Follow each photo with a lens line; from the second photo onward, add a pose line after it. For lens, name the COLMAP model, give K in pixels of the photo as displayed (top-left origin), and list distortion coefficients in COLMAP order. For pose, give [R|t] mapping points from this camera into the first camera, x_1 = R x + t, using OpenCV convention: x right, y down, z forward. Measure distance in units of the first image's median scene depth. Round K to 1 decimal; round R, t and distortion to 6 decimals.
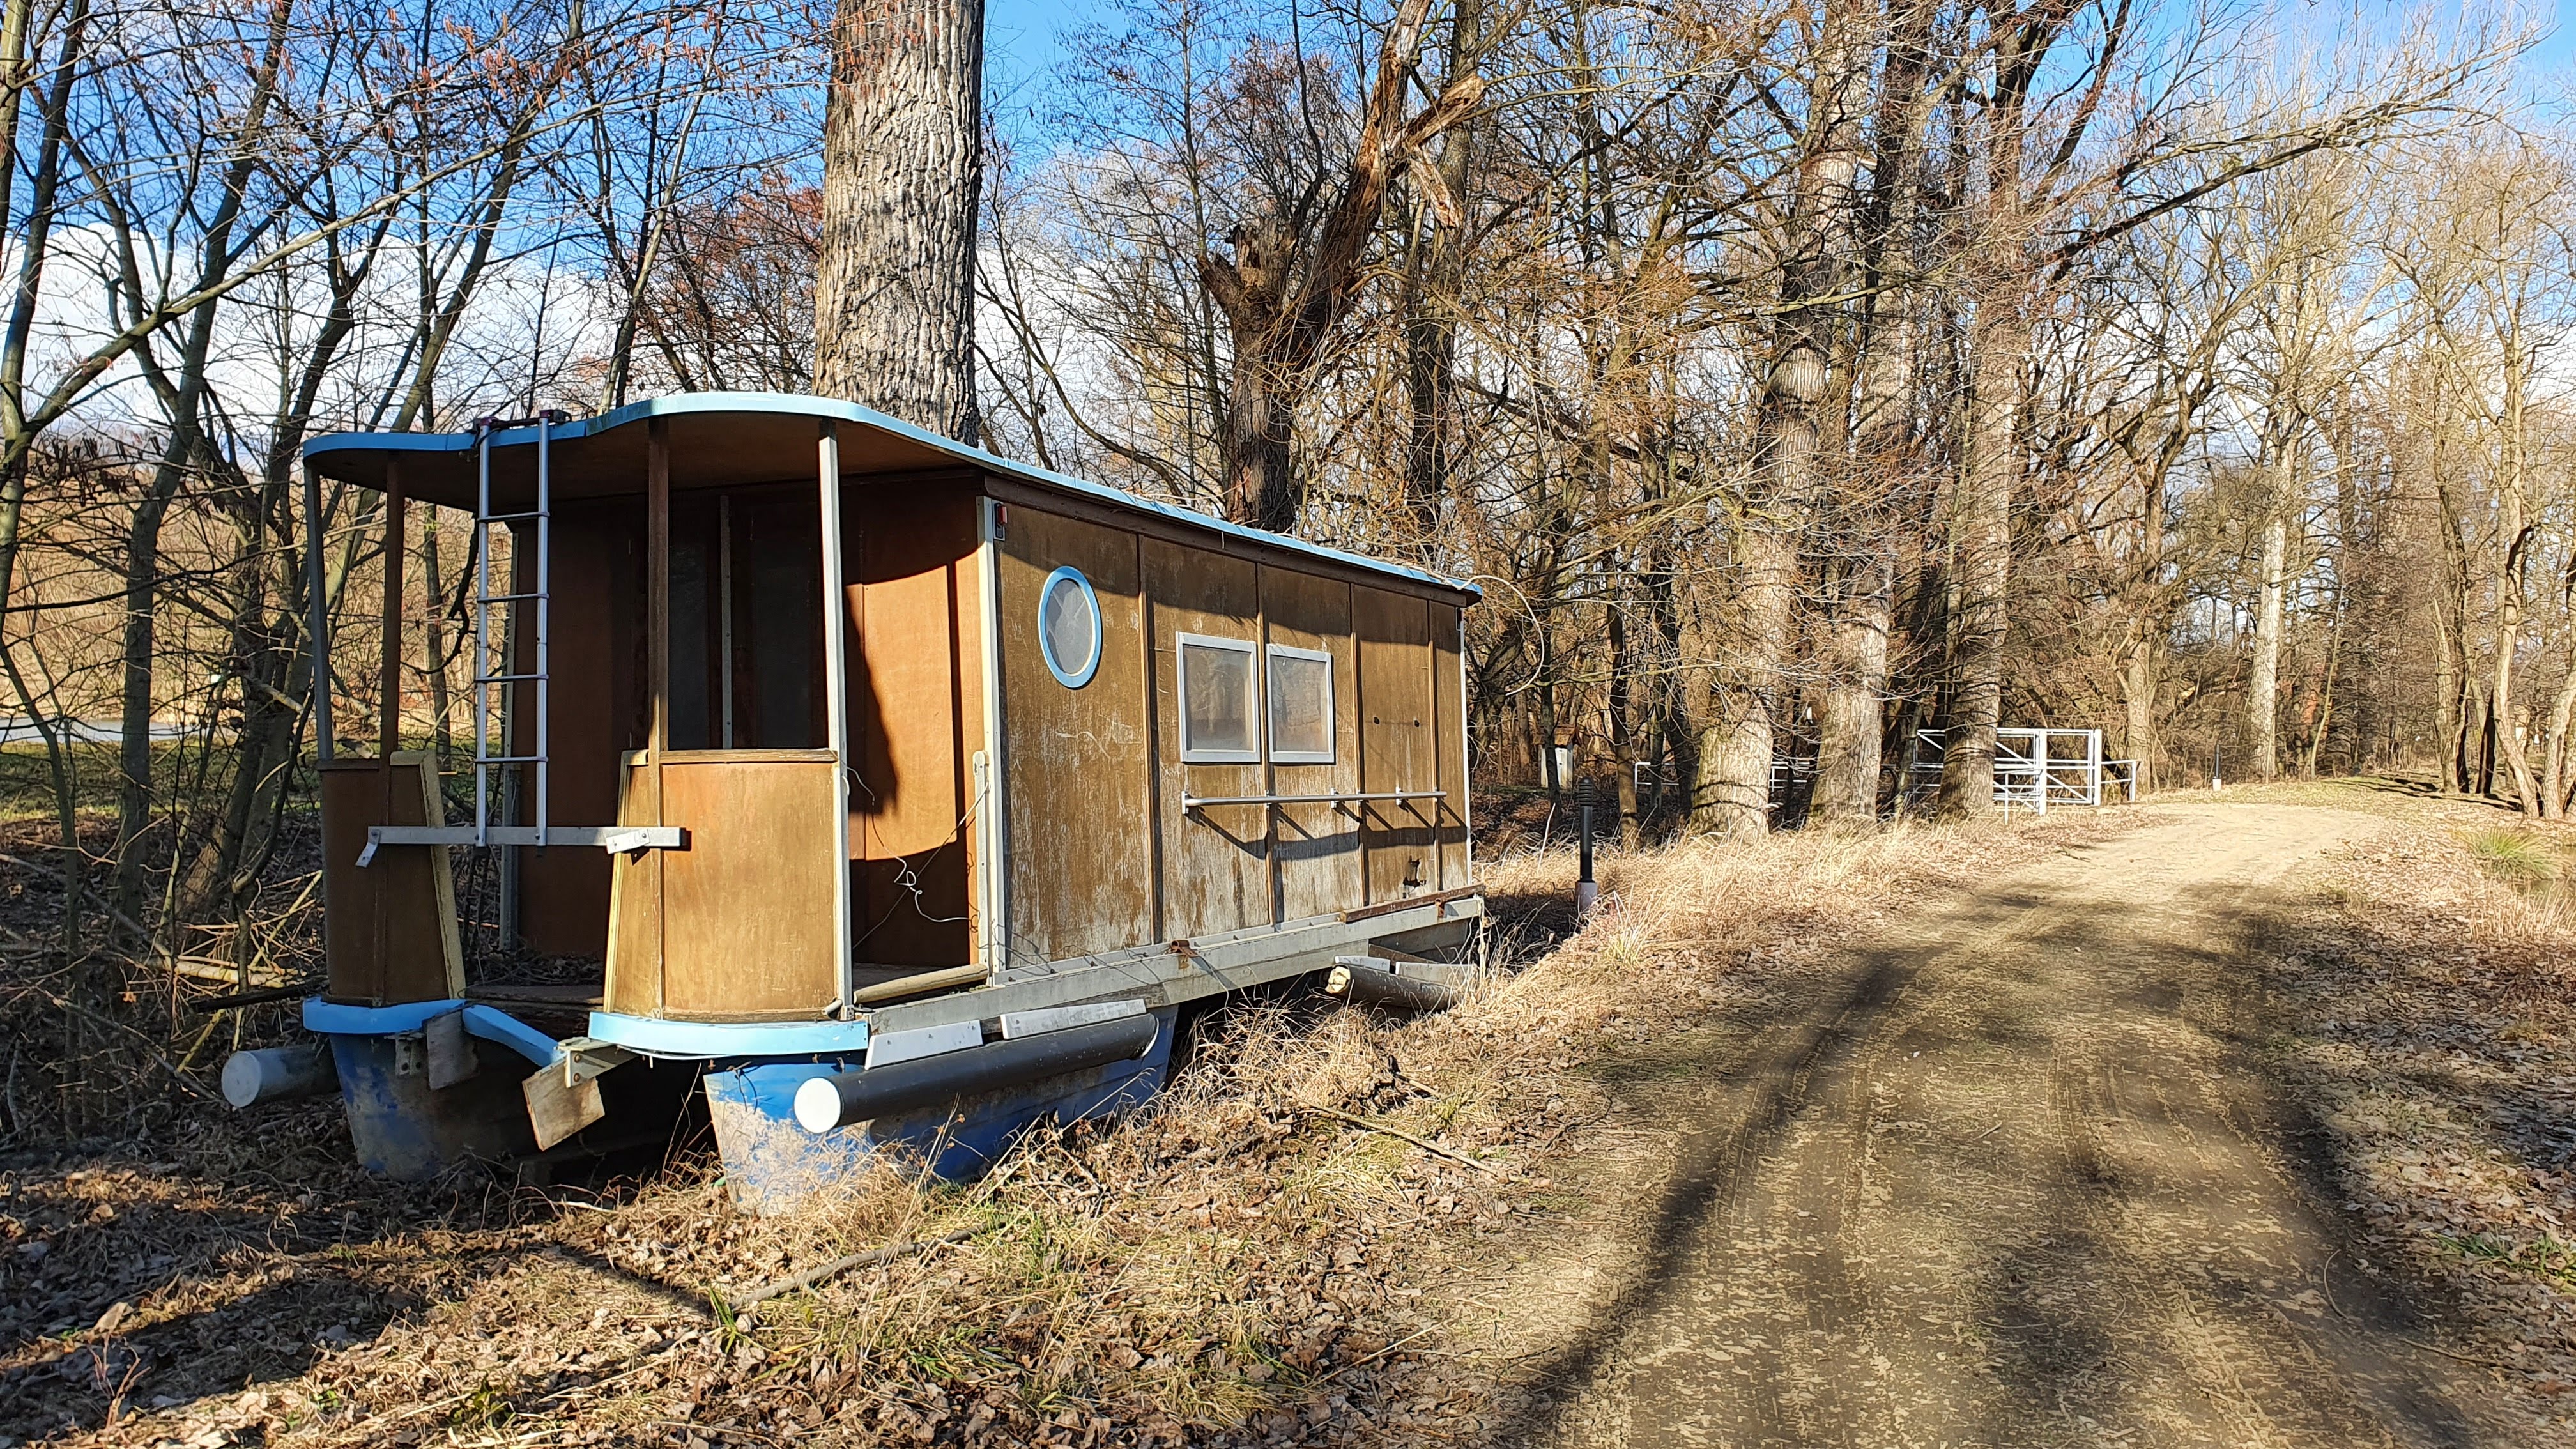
lens RADIAL K [[1949.2, 0, 1288.0], [0, 1949.2, 724.5], [0, 0, 1]] dist [0.002811, 0.002030]
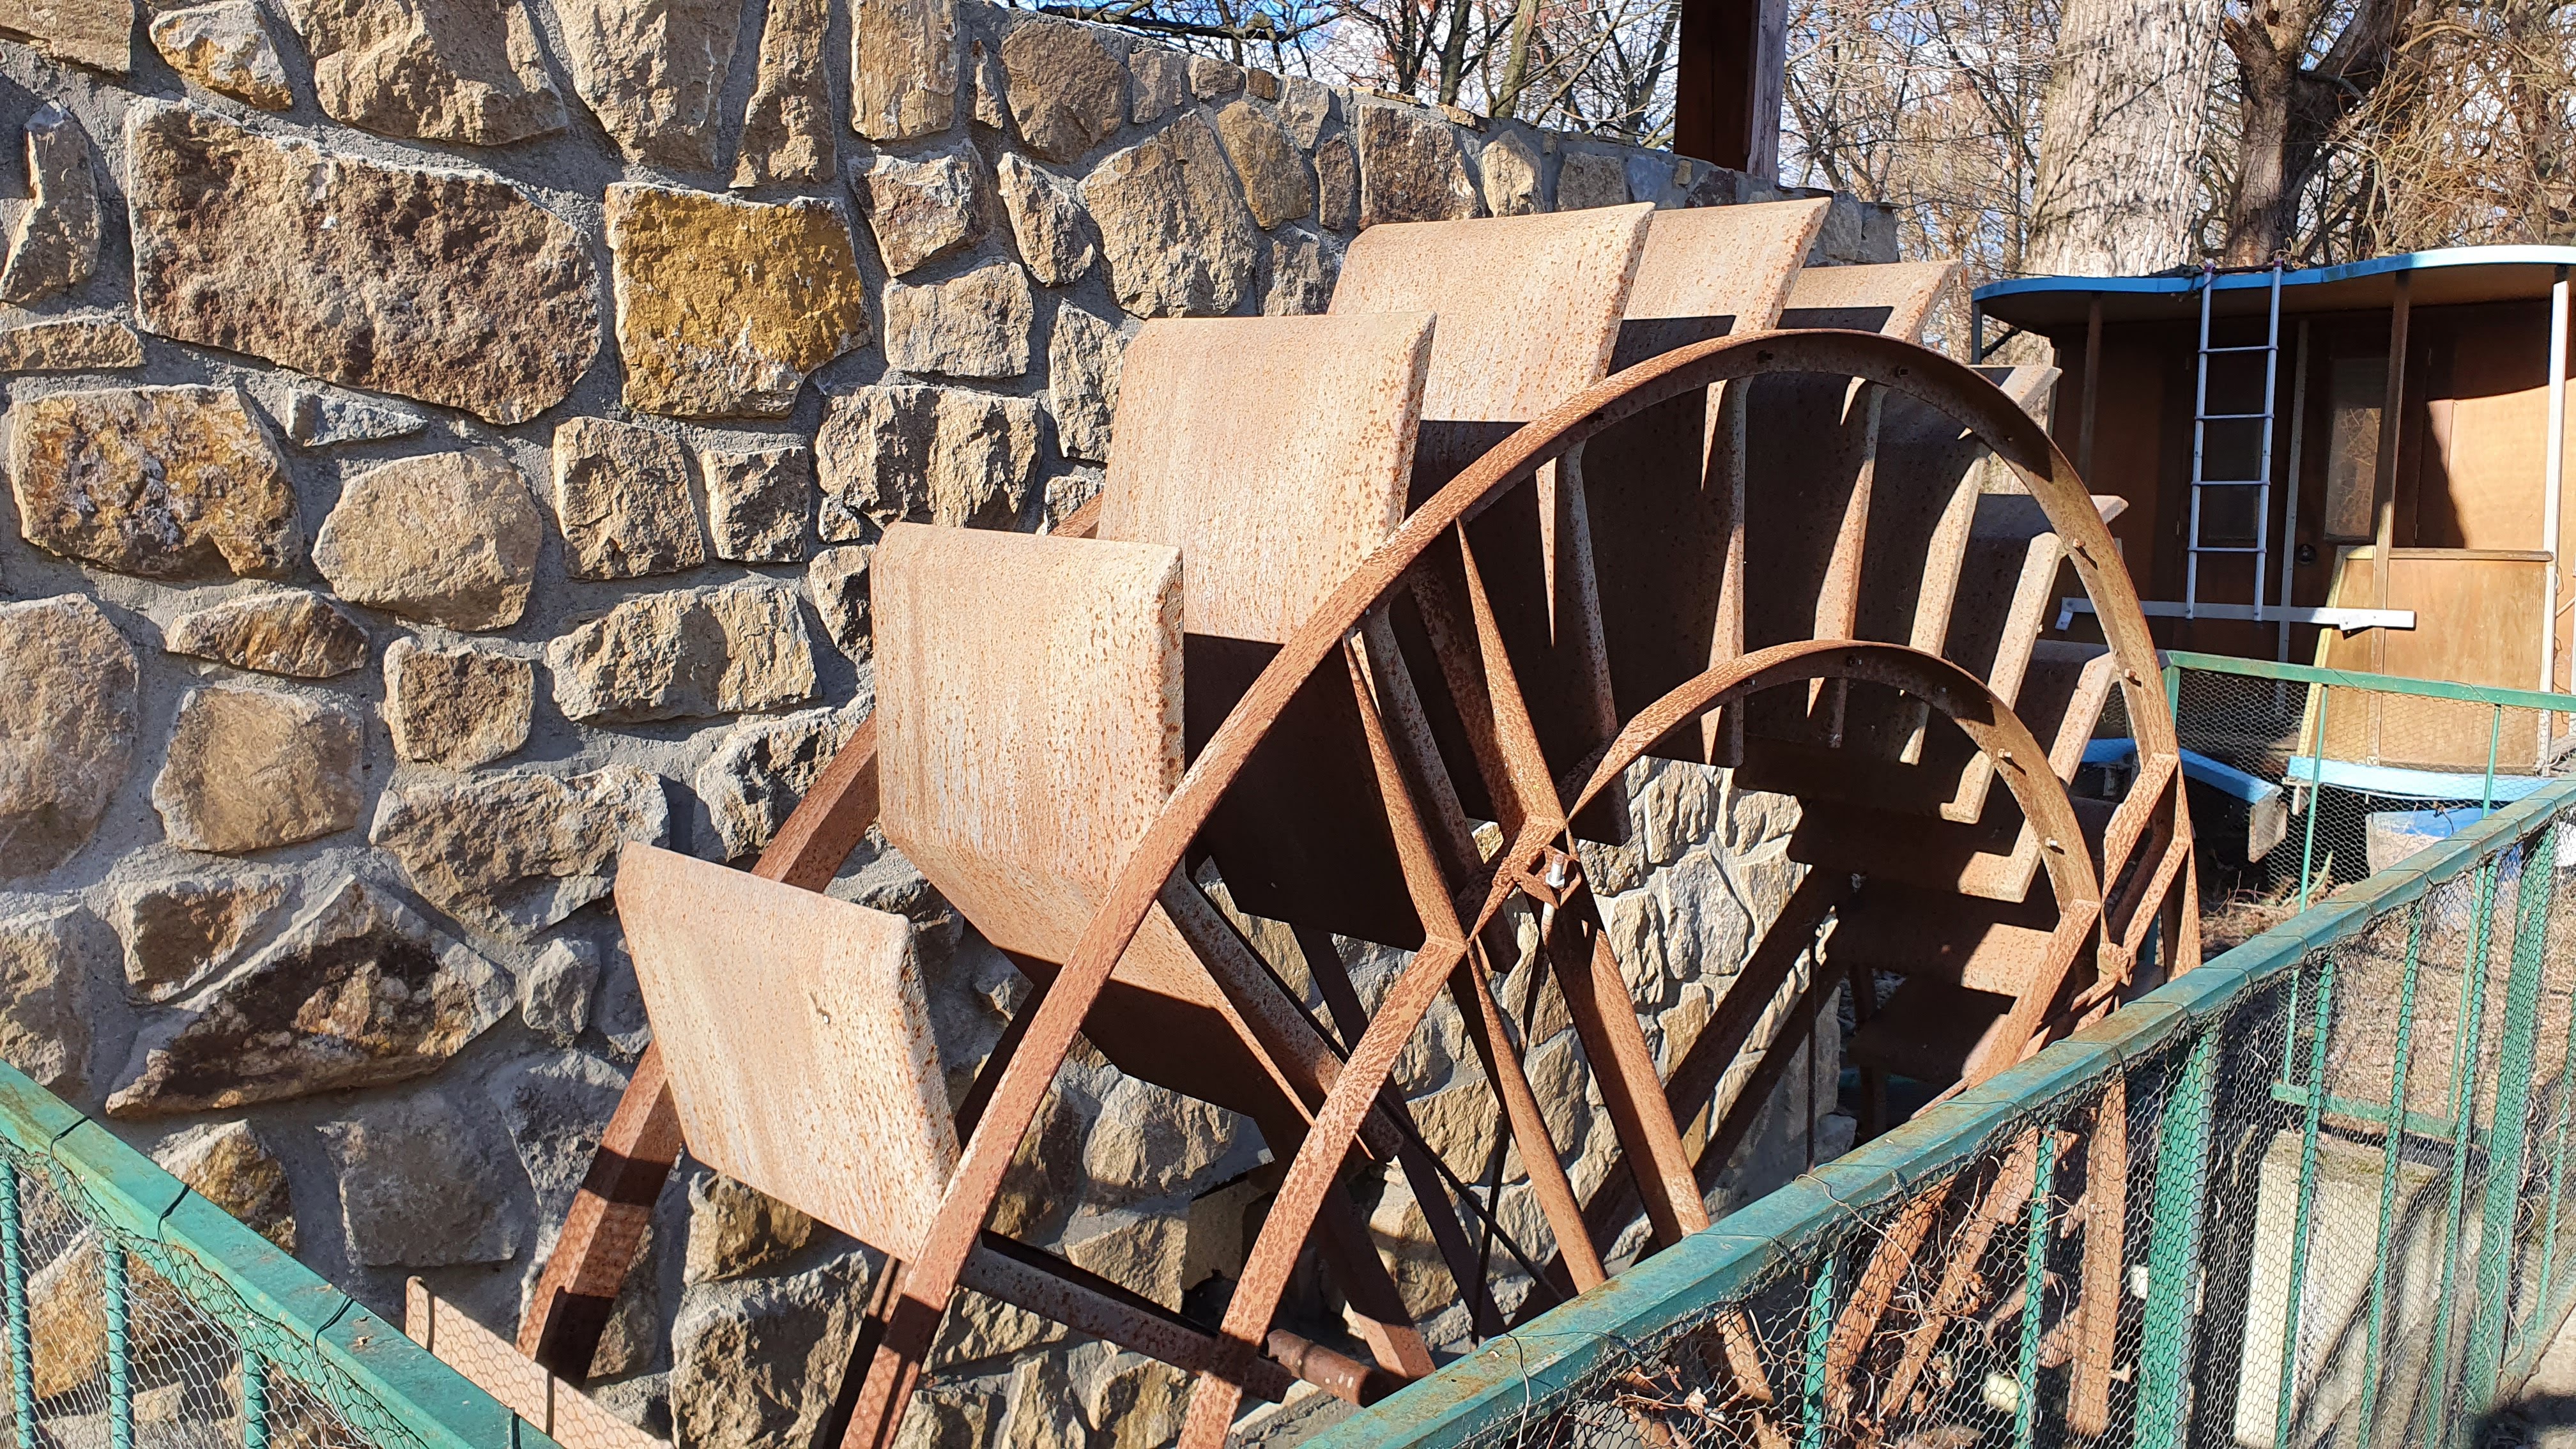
lens RADIAL K [[1949.2, 0, 1288.0], [0, 1949.2, 724.5], [0, 0, 1]] dist [0.002811, 0.002030]
pose [[0.947355, 0.060535, -0.314412, -0.561509], [-0.021410, 0.991744, 0.126435, -0.015218], [0.319470, -0.113047, 0.940829, -0.360233]]
